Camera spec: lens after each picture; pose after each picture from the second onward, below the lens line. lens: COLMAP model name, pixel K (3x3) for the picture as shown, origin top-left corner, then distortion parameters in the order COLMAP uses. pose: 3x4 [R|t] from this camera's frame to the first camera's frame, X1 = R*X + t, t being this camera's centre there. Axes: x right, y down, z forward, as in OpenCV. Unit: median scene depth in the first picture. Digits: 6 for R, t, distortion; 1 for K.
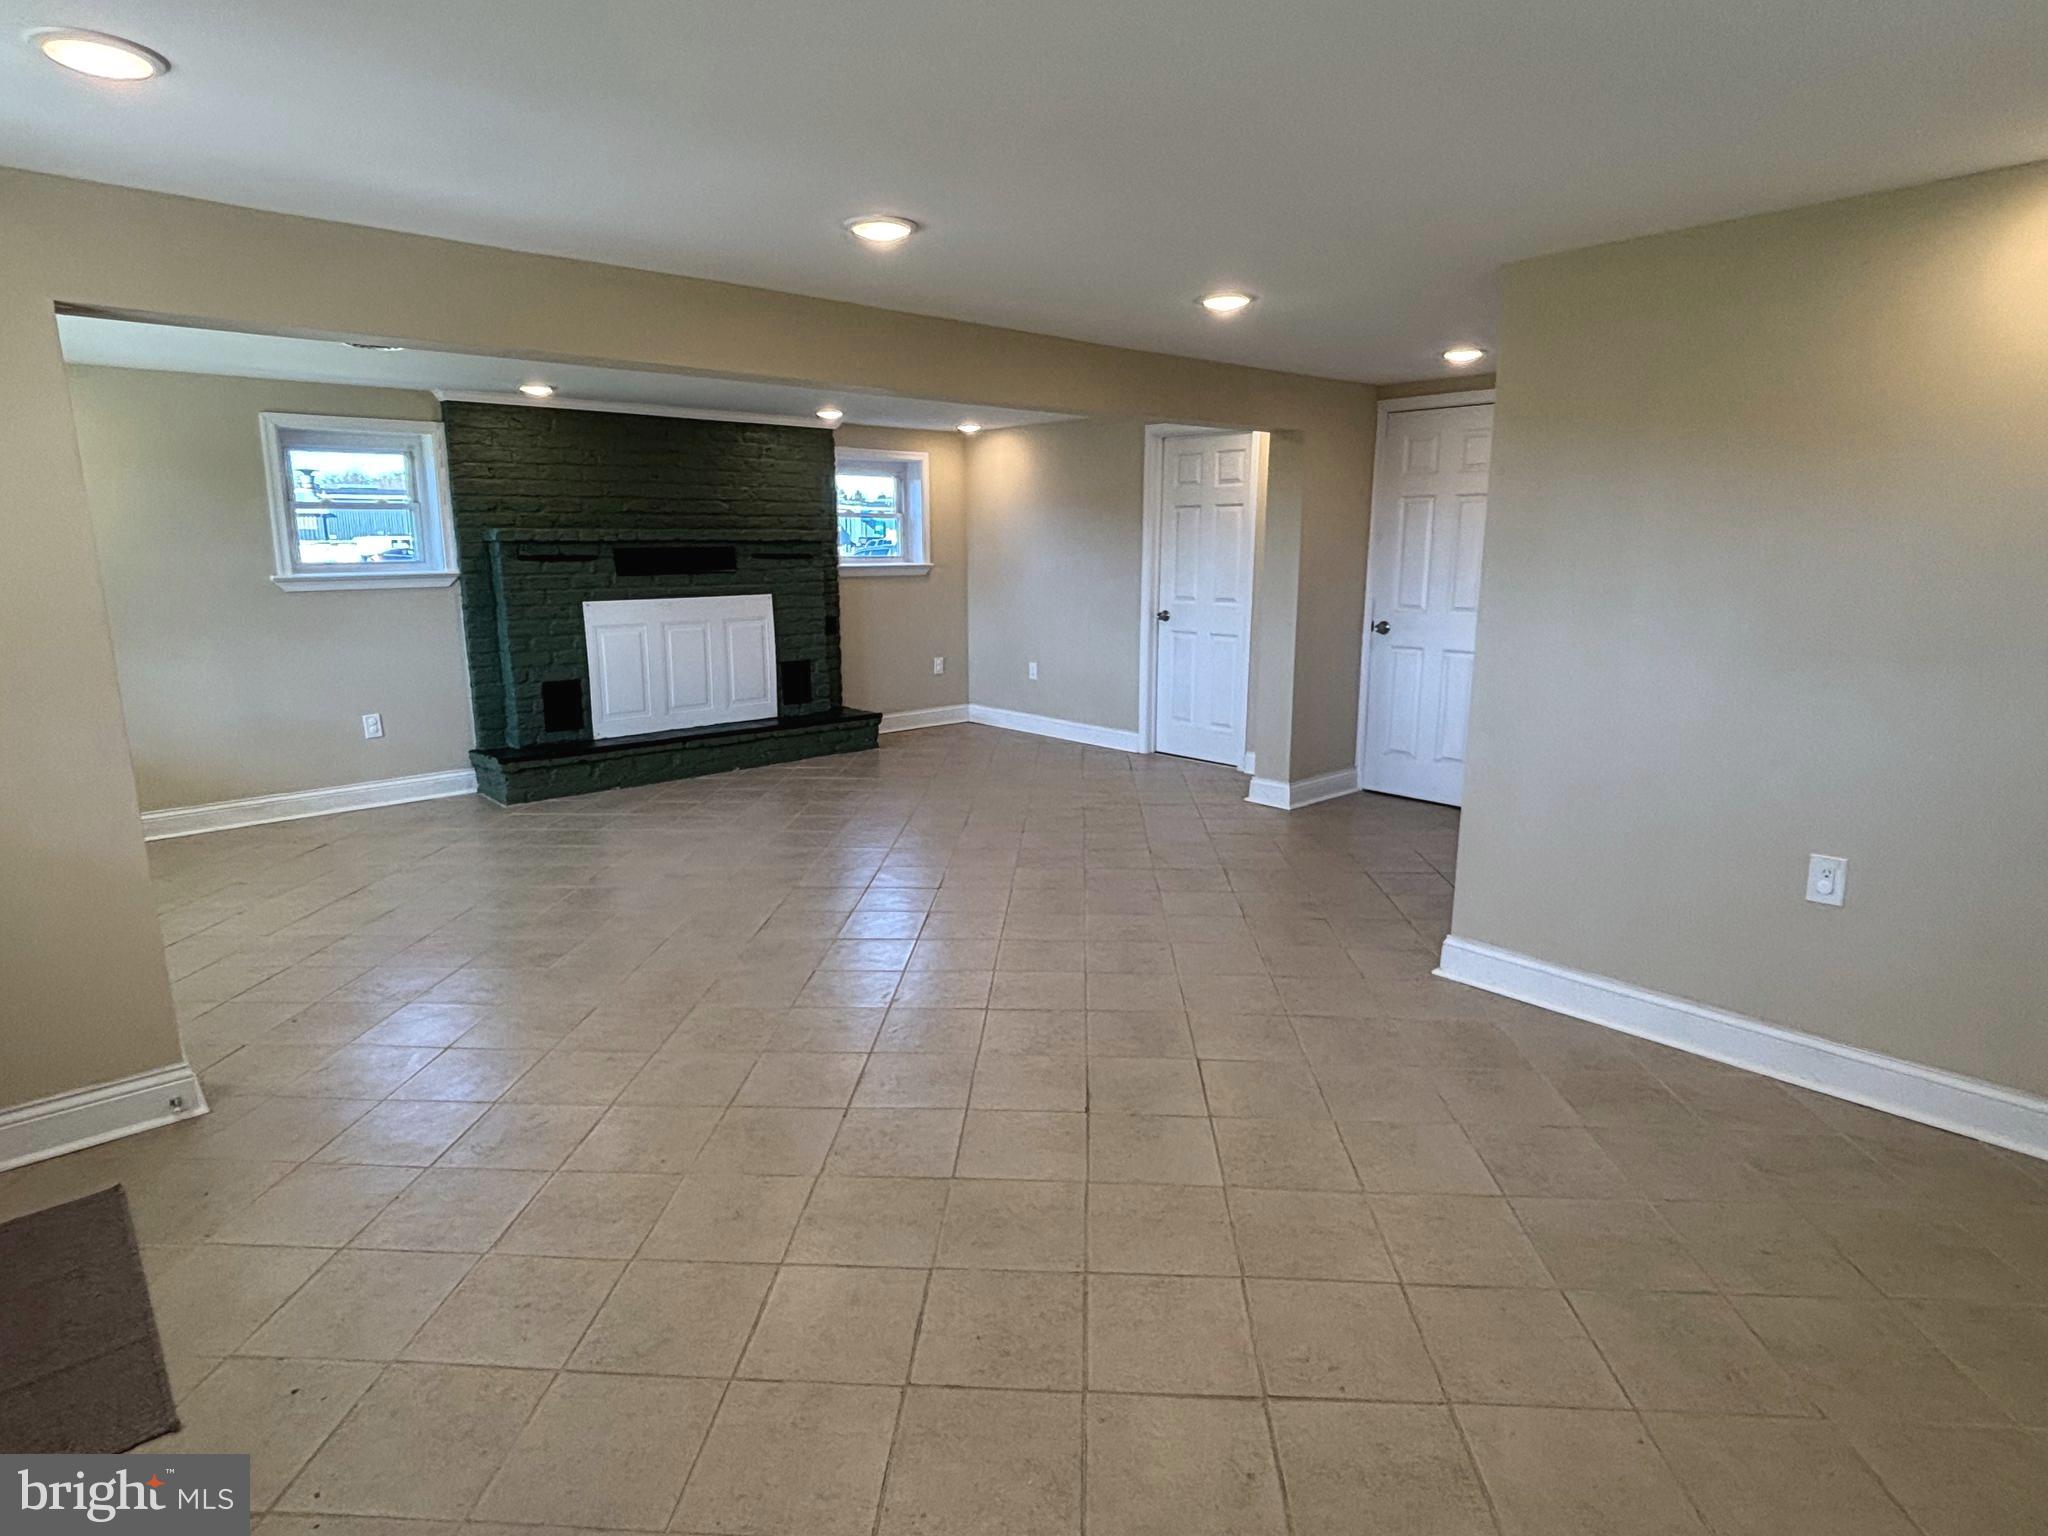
lens RADIAL K [[1115.2, 0, 1025.4], [0, 1115.2, 762.5], [0, 0, 1]] dist [0.000834, -0.004171]
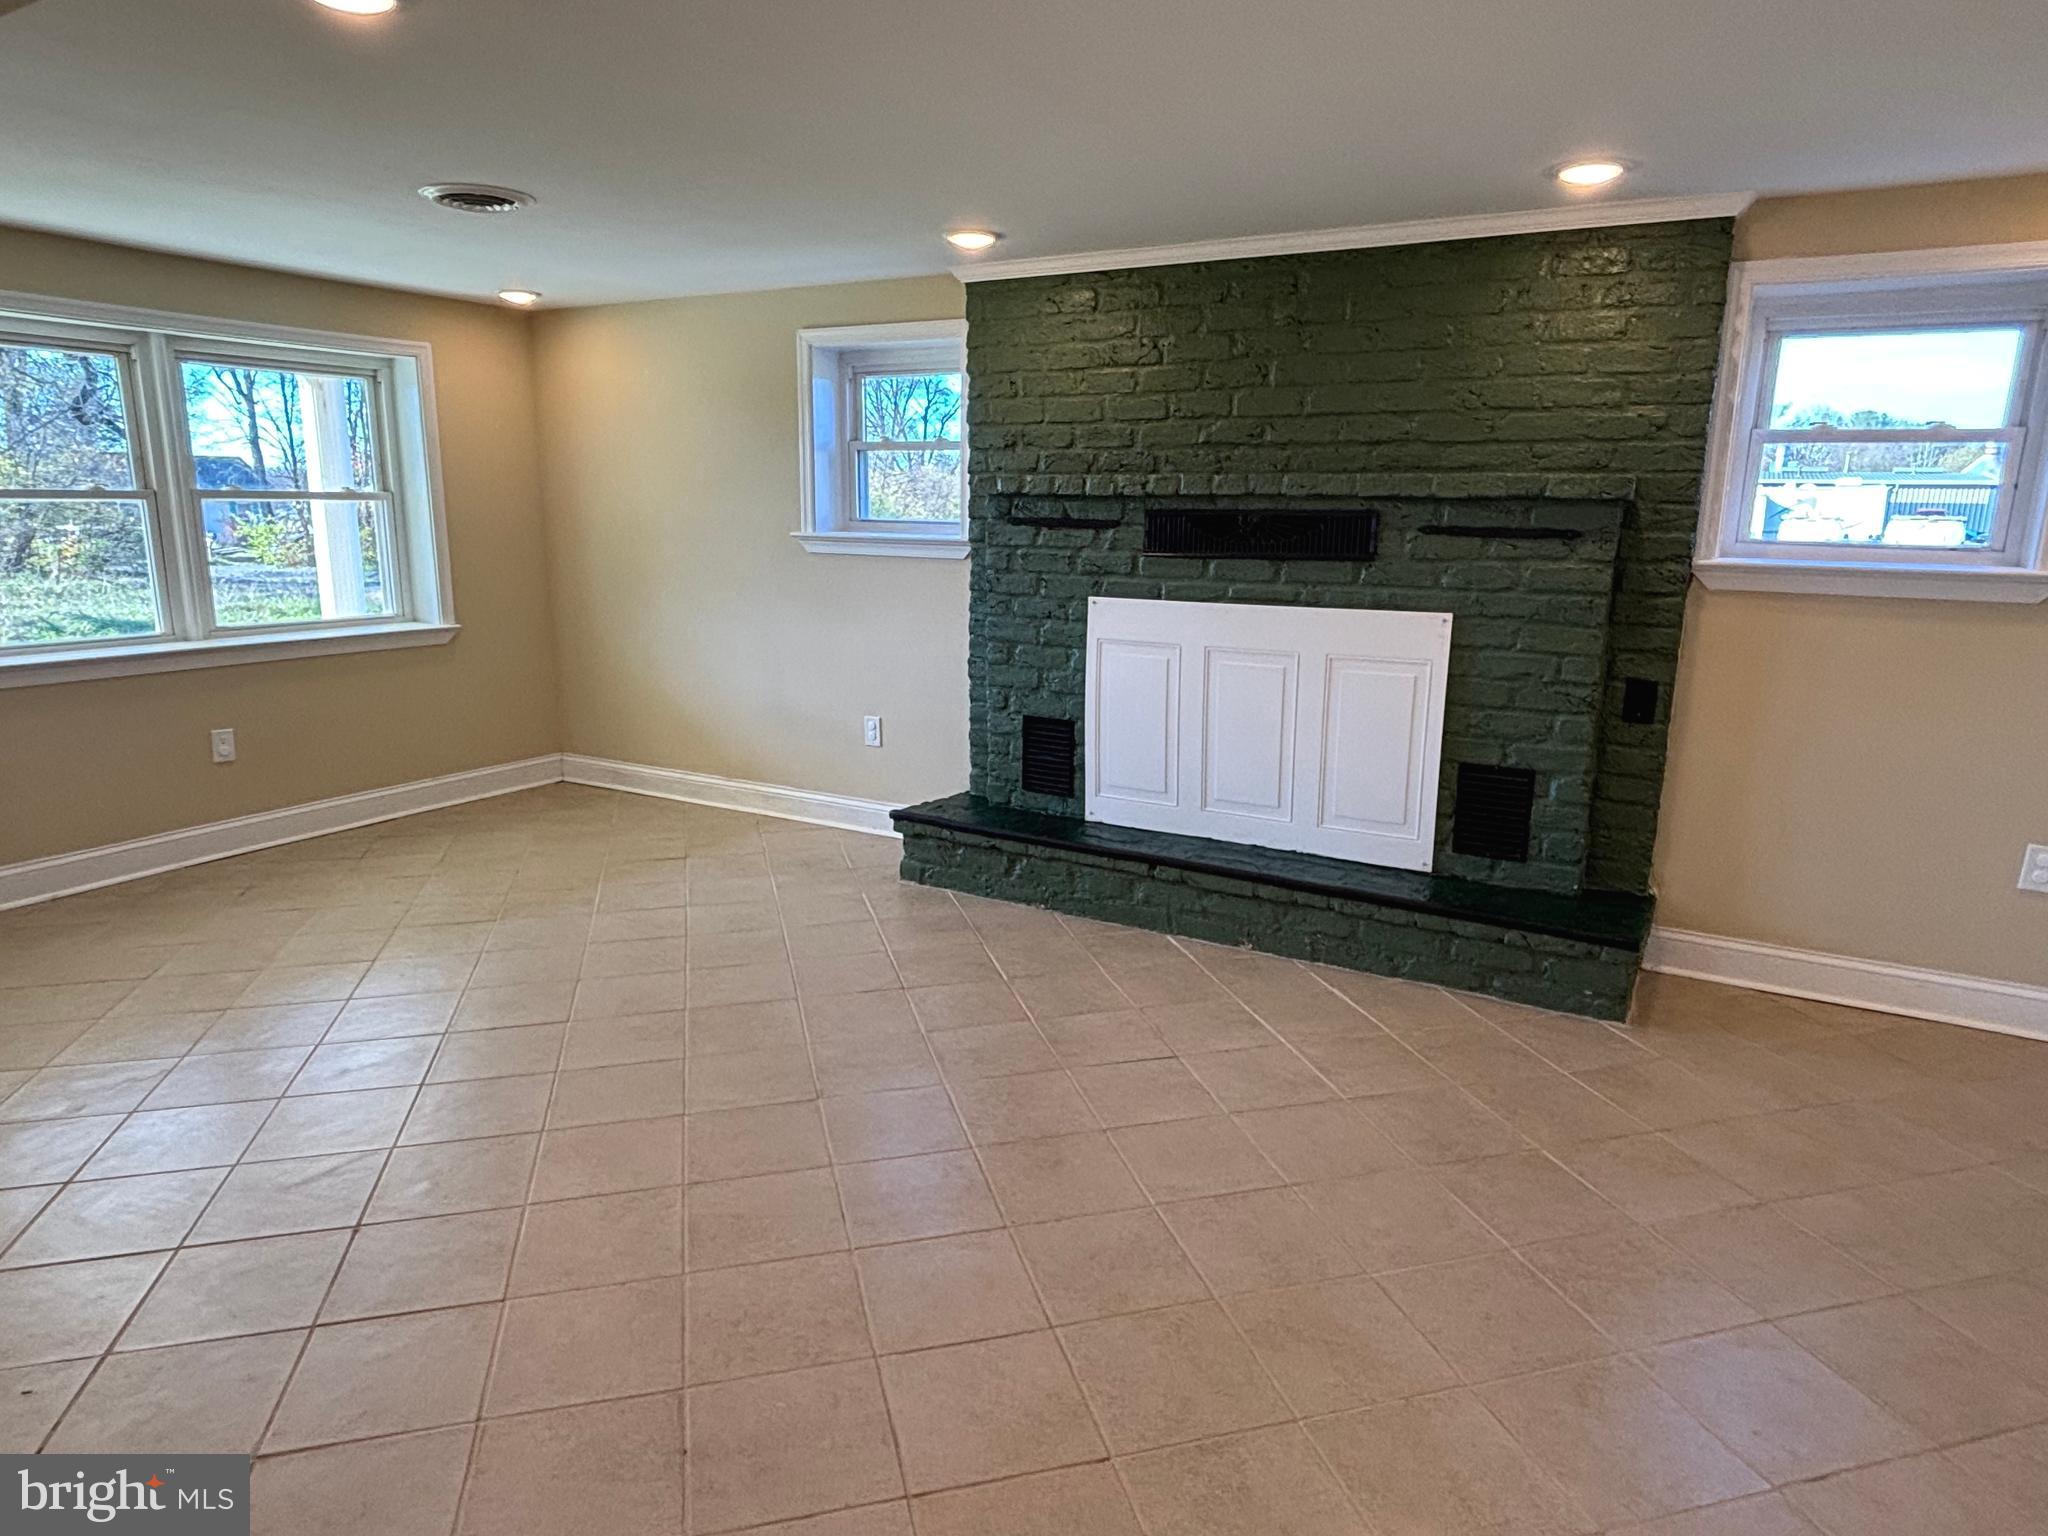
lens RADIAL K [[1208.9, 0, 1022.9], [0, 1208.9, 777.9], [0, 0, 1]] dist [0.060406, -0.000299]
pose [[0.309045, 0.213605, -0.926749, 0.211613], [-0.202734, 0.966850, 0.155242, -0.136010], [0.929188, 0.139907, 0.342106, 0.715491]]
